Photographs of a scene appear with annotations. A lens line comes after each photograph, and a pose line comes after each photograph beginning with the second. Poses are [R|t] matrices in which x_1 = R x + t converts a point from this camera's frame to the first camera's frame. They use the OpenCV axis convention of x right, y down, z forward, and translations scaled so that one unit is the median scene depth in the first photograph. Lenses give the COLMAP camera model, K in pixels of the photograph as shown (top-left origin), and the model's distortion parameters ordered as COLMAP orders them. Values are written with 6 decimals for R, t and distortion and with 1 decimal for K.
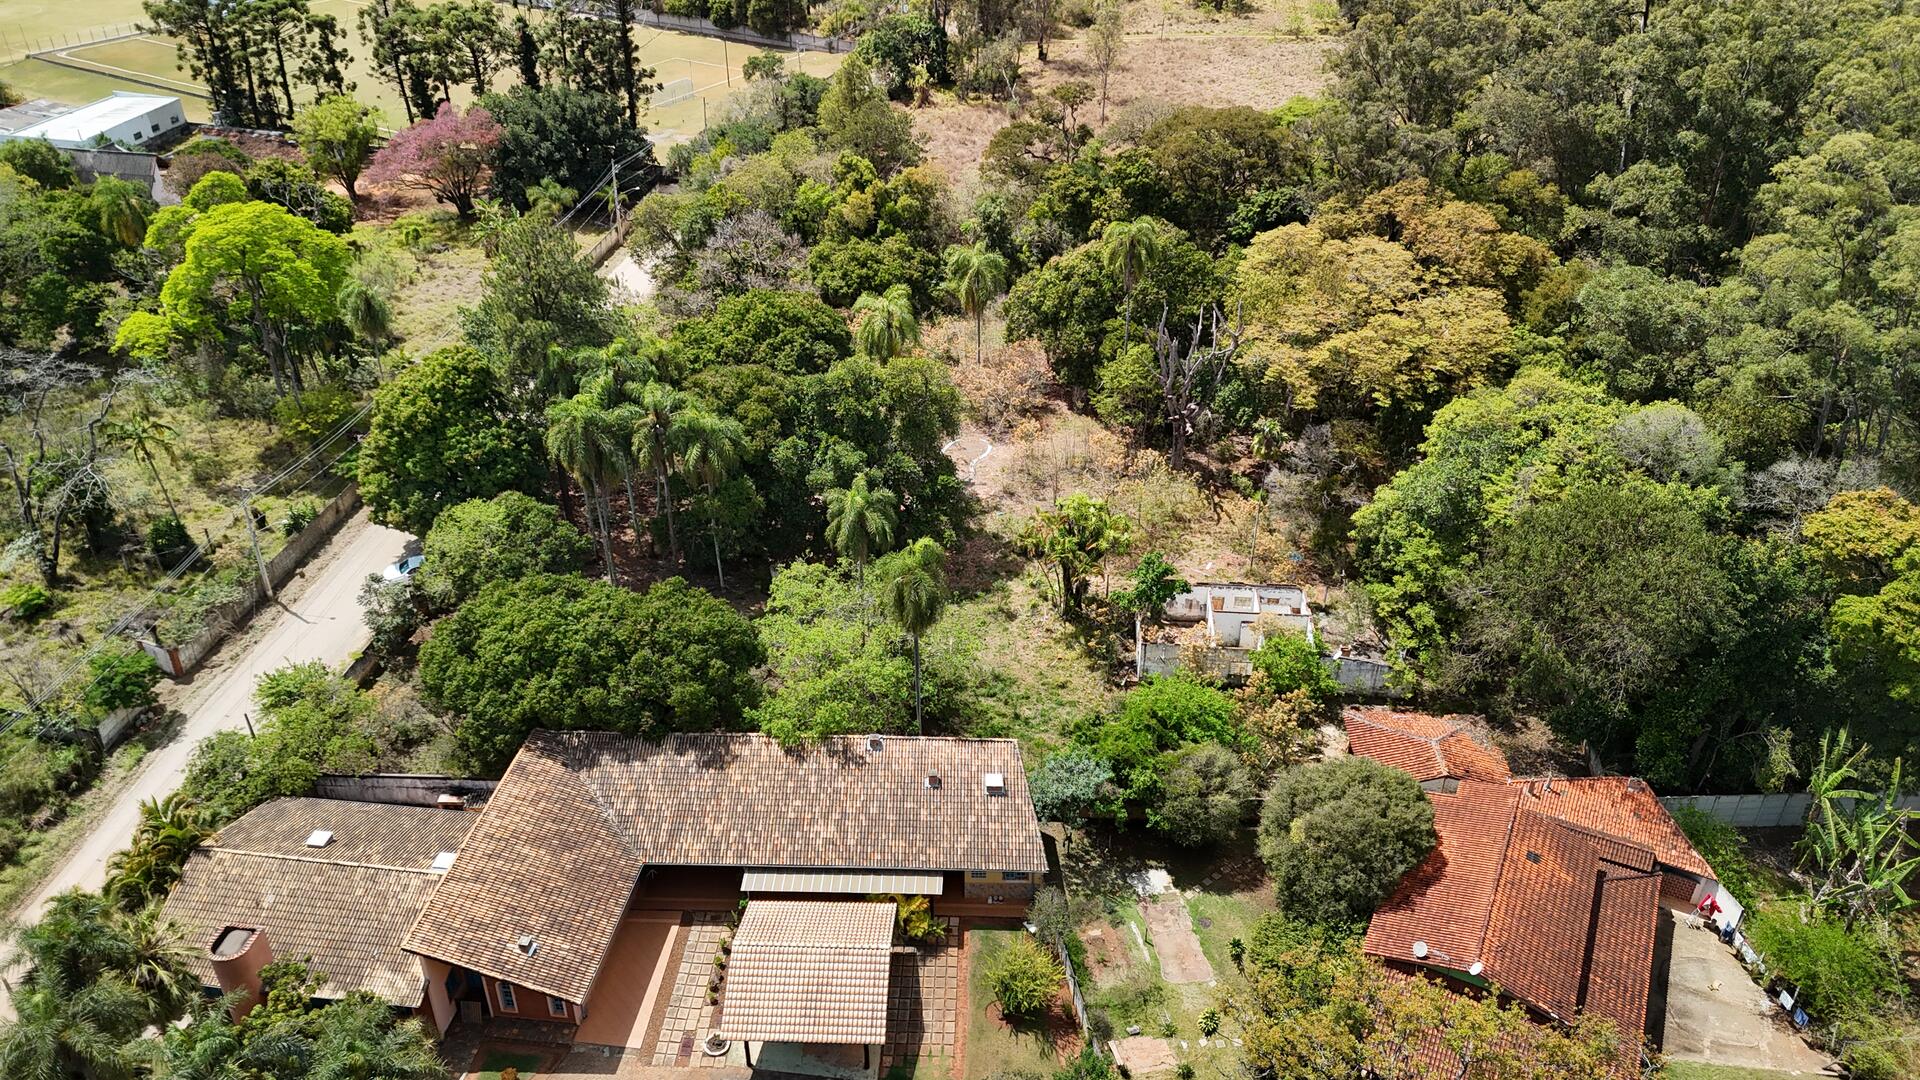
lens RADIAL K [[1399.1, 0, 959.8], [0, 1399.1, 540.8], [0, 0, 1]] dist [0.076619, -0.077725]
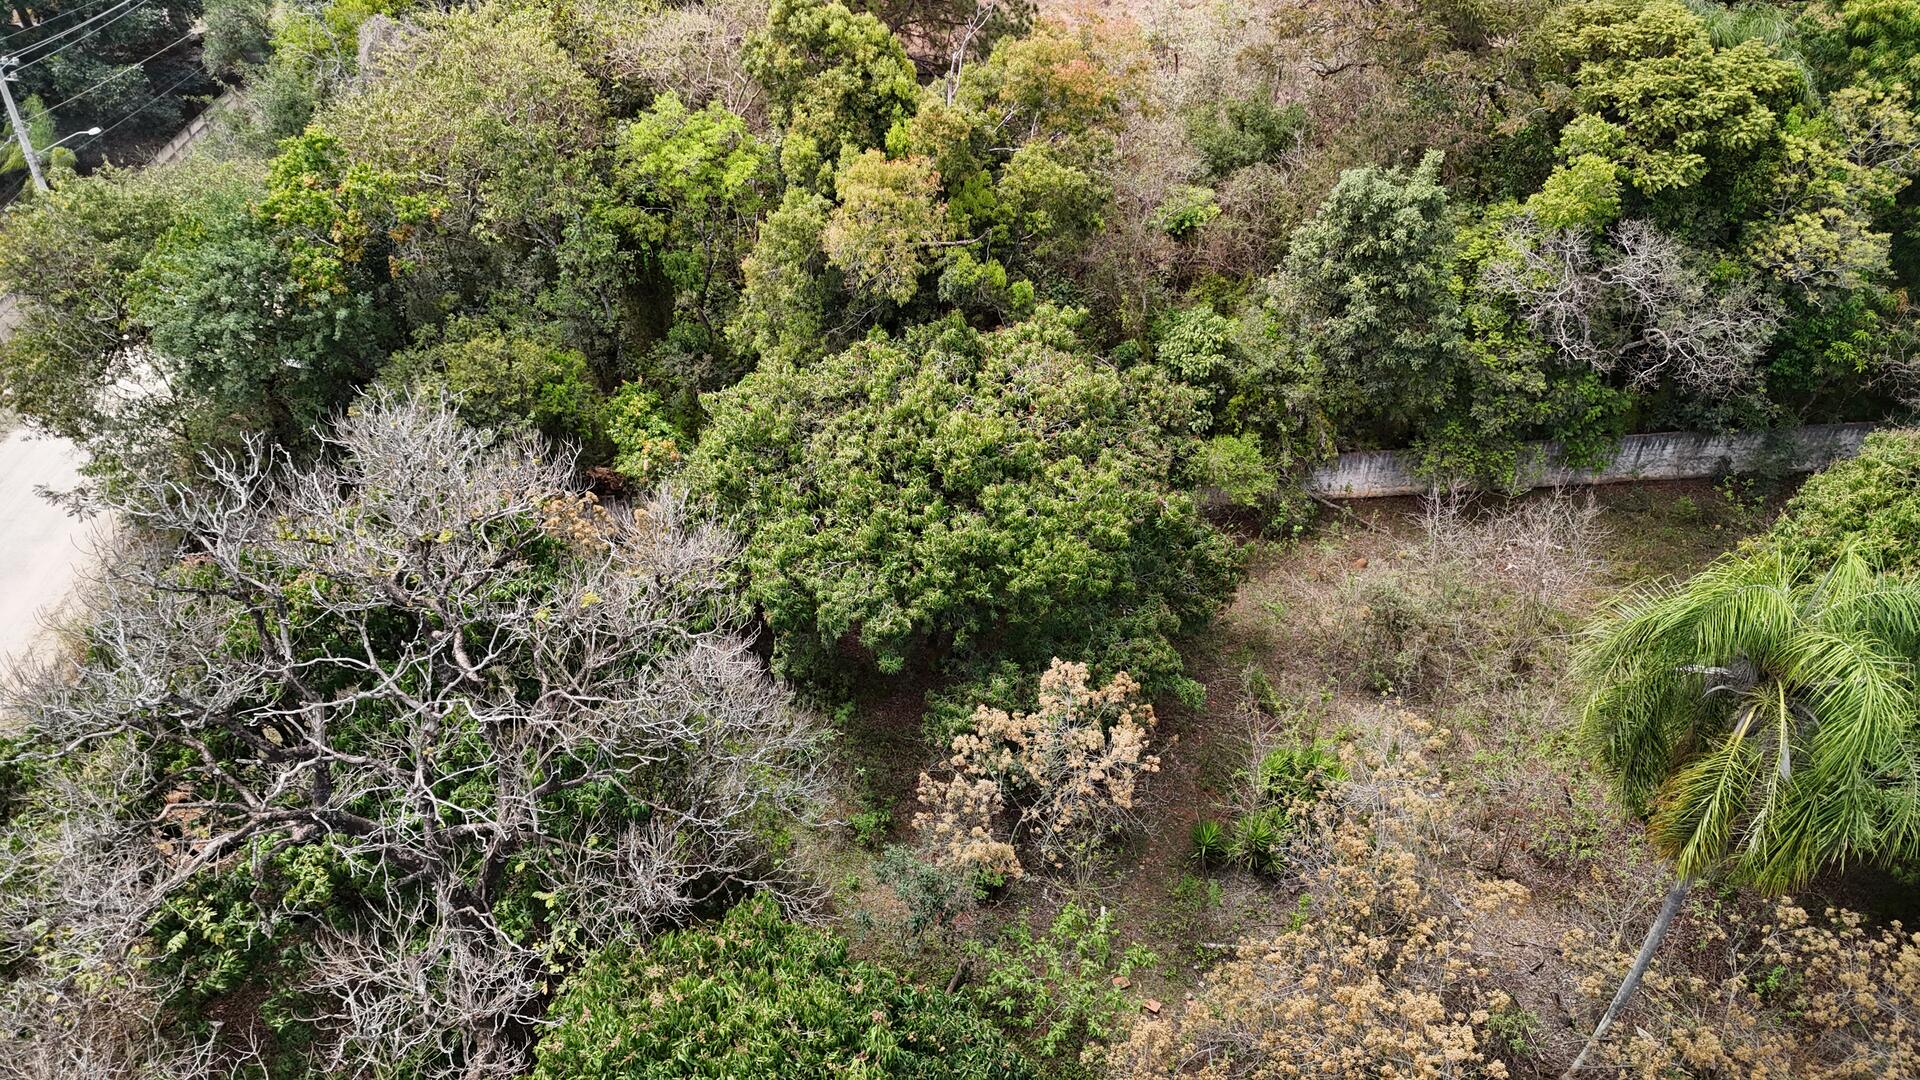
lens RADIAL K [[1399.1, 0, 950.5], [0, 1399.1, 543.0], [0, 0, 1]] dist [0.076619, -0.077725]
pose [[0.991367, -0.075082, 0.107487, -0.090780], [0.063610, 0.992282, 0.106448, -0.203352], [-0.114650, -0.098692, 0.988491, 0.739161]]
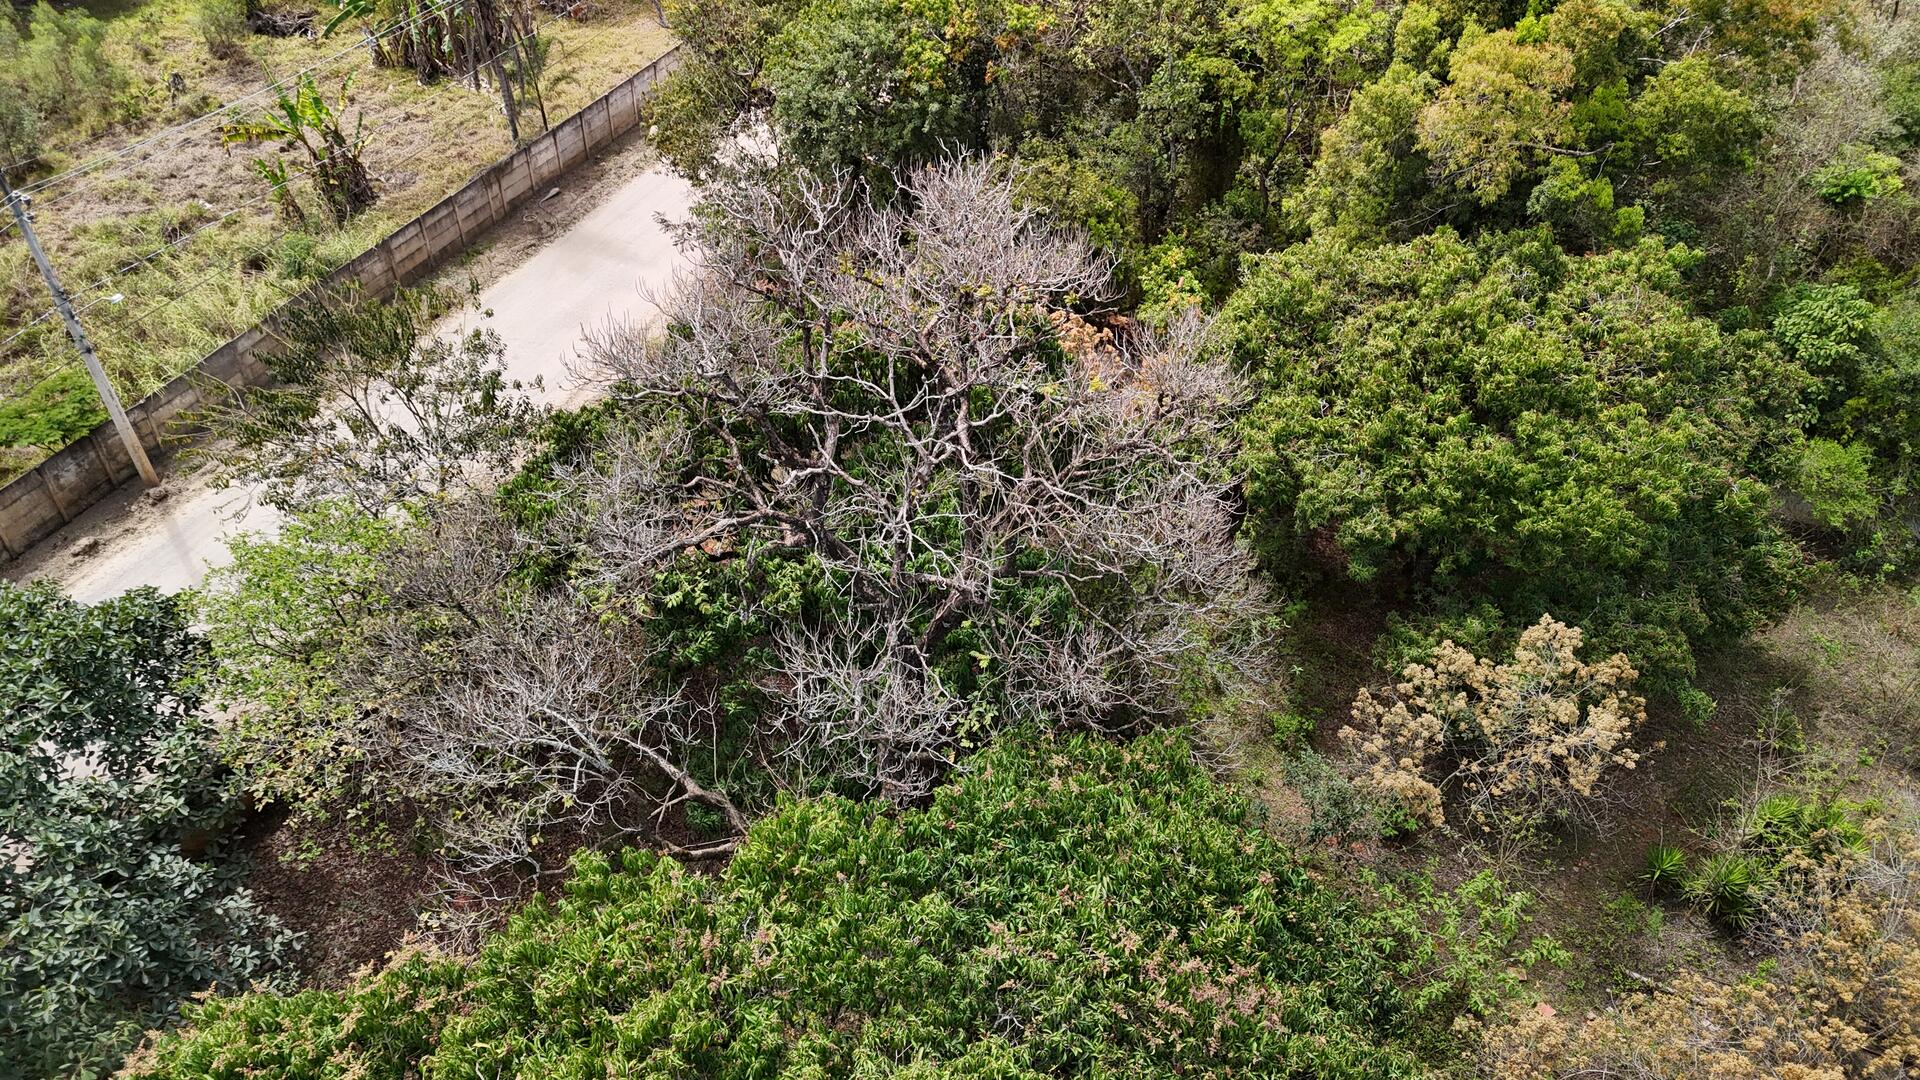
lens RADIAL K [[1399.1, 0, 950.2], [0, 1399.1, 523.3], [0, 0, 1]] dist [0.076619, -0.077725]
pose [[0.955572, 0.199647, -0.216850, -0.092293], [-0.160838, 0.969677, 0.184003, -0.197153], [0.247010, -0.140950, 0.958707, 0.740901]]
